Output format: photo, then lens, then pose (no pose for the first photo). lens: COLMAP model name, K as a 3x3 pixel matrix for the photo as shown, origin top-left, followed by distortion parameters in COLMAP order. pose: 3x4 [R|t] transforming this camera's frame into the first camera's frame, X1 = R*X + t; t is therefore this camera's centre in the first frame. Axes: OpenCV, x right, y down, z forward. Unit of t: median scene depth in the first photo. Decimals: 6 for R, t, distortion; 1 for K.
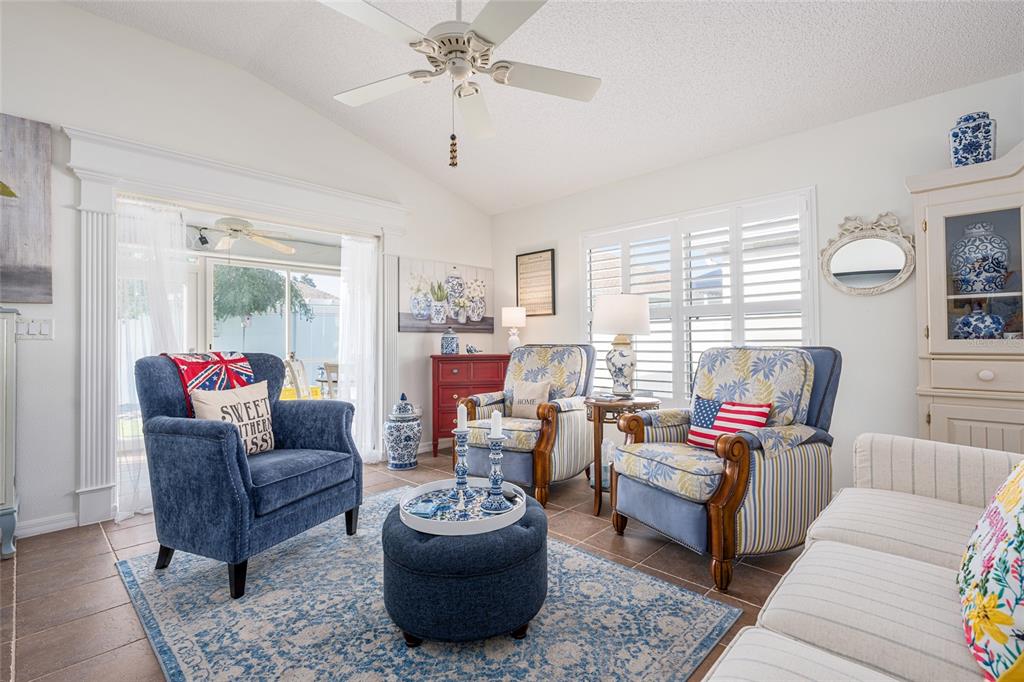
lens RADIAL K [[471.0, 0, 516.4], [0, 471.0, 337.0], [0, 0, 1]] dist [0.000396, 0.000069]
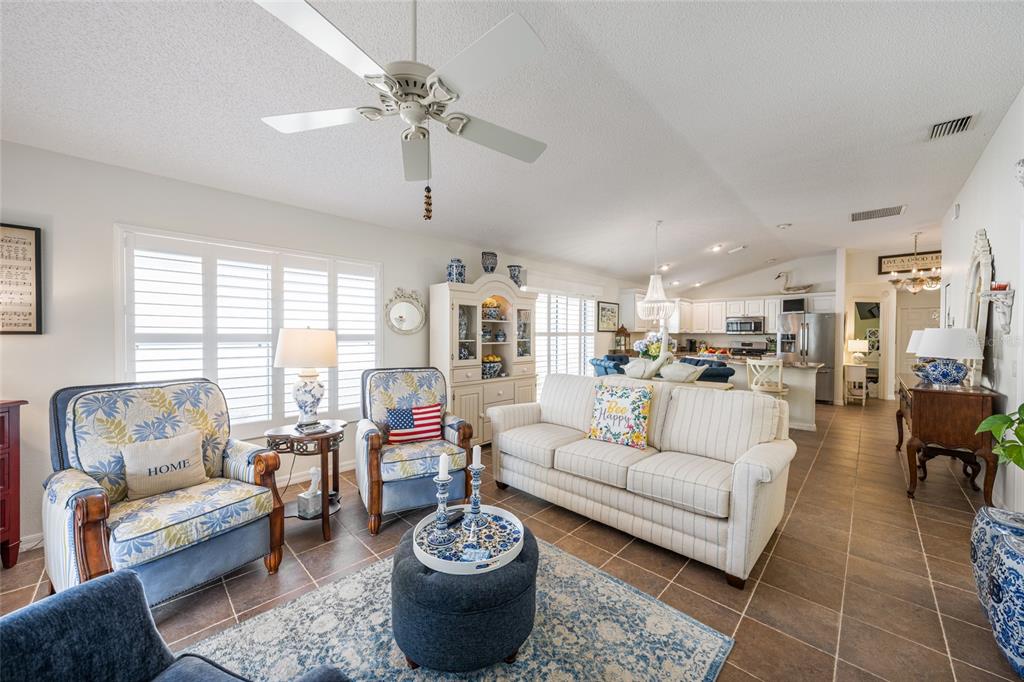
lens RADIAL K [[371.7, 0, 515.7], [0, 371.7, 341.4], [0, 0, 1]] dist [-0.002803, -0.000031]
pose [[0.008991, -0.009066, 0.999918, -0.720660], [-0.015834, 0.999832, 0.009208, -0.090219], [-0.999834, -0.015916, 0.008846, 0.633021]]
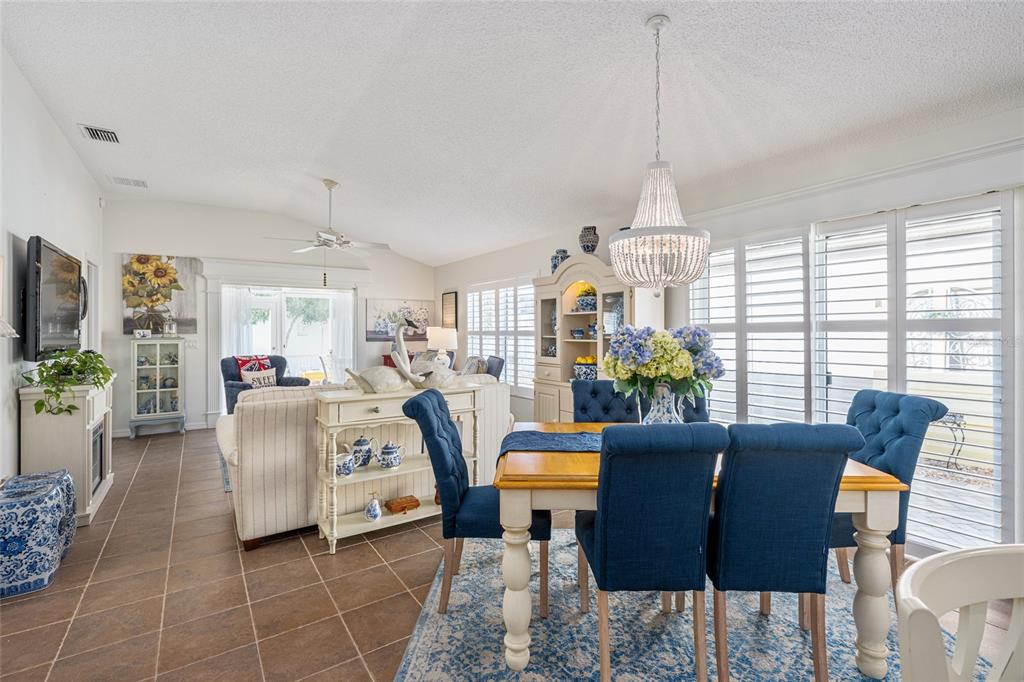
lens RADIAL K [[463.6, 0, 518.5], [0, 463.6, 334.2], [0, 0, 1]] dist [0.000283, 0.000226]
pose [[0.978616, 0.007110, -0.205572, 1.114204], [-0.003688, 0.999848, 0.017027, -0.116180], [0.205662, -0.015905, 0.978494, -0.982391]]
